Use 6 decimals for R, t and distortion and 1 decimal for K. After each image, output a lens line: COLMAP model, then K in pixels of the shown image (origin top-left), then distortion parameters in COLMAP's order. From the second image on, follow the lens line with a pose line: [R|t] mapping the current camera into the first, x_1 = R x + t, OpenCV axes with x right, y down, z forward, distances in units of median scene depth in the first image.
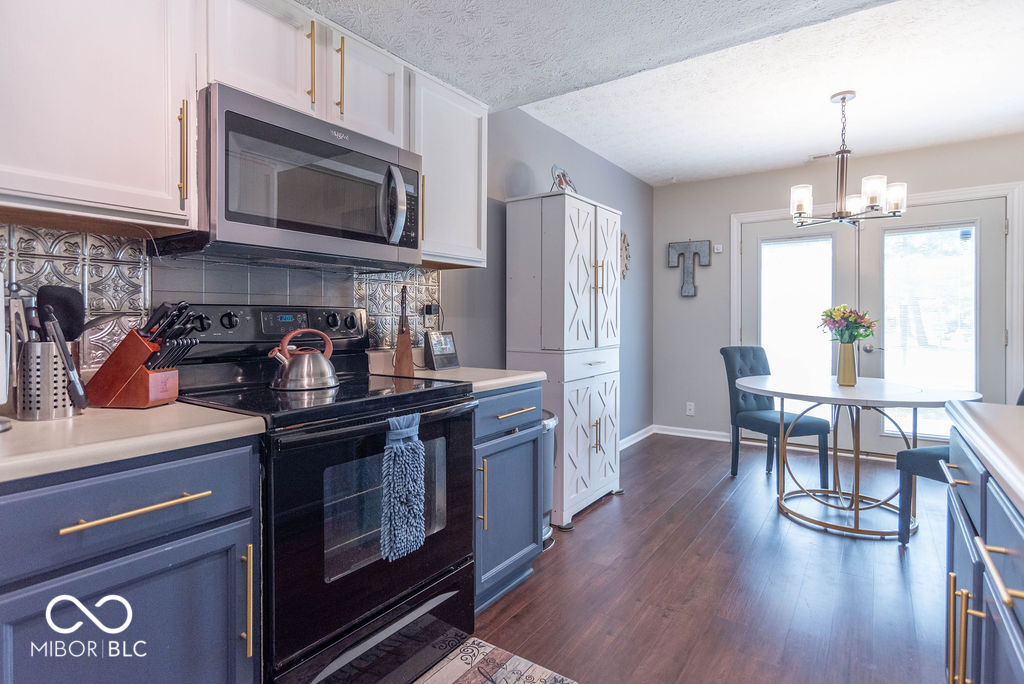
lens RADIAL K [[524.2, 0, 509.5], [0, 524.2, 327.2], [0, 0, 1]] dist [0.000583, 0.000856]
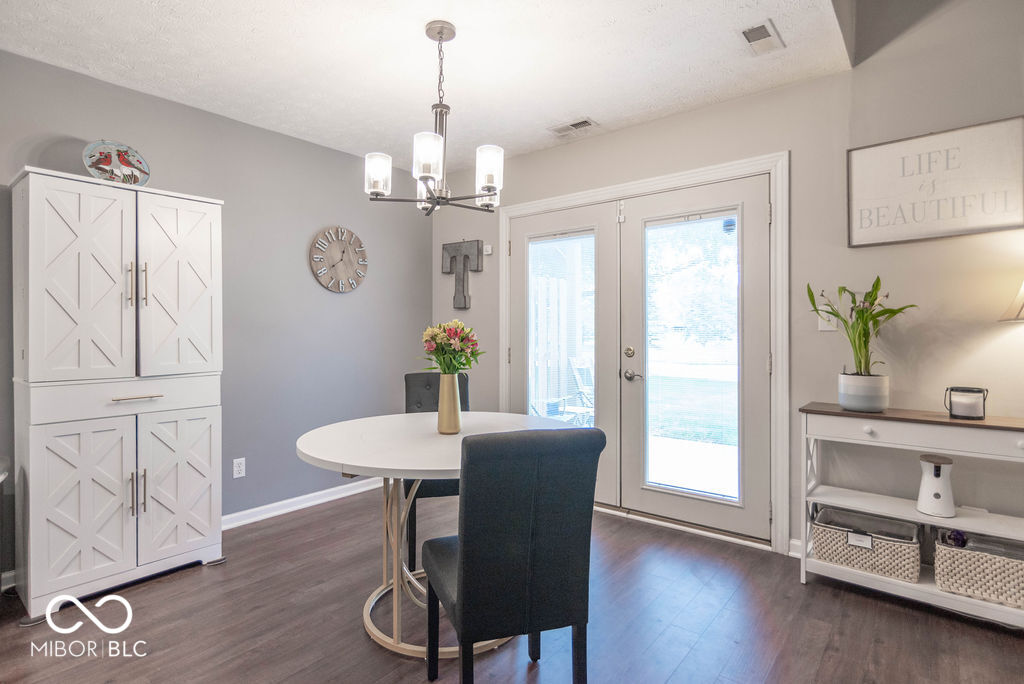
lens RADIAL K [[522.8, 0, 493.4], [0, 522.8, 331.6], [0, 0, 1]] dist [0.001005, 0.000410]
pose [[0.995971, 0.001484, -0.089661, 0.552225], [-0.002485, 0.999936, -0.011055, -0.014076], [0.089639, 0.011234, 0.995911, 0.210943]]
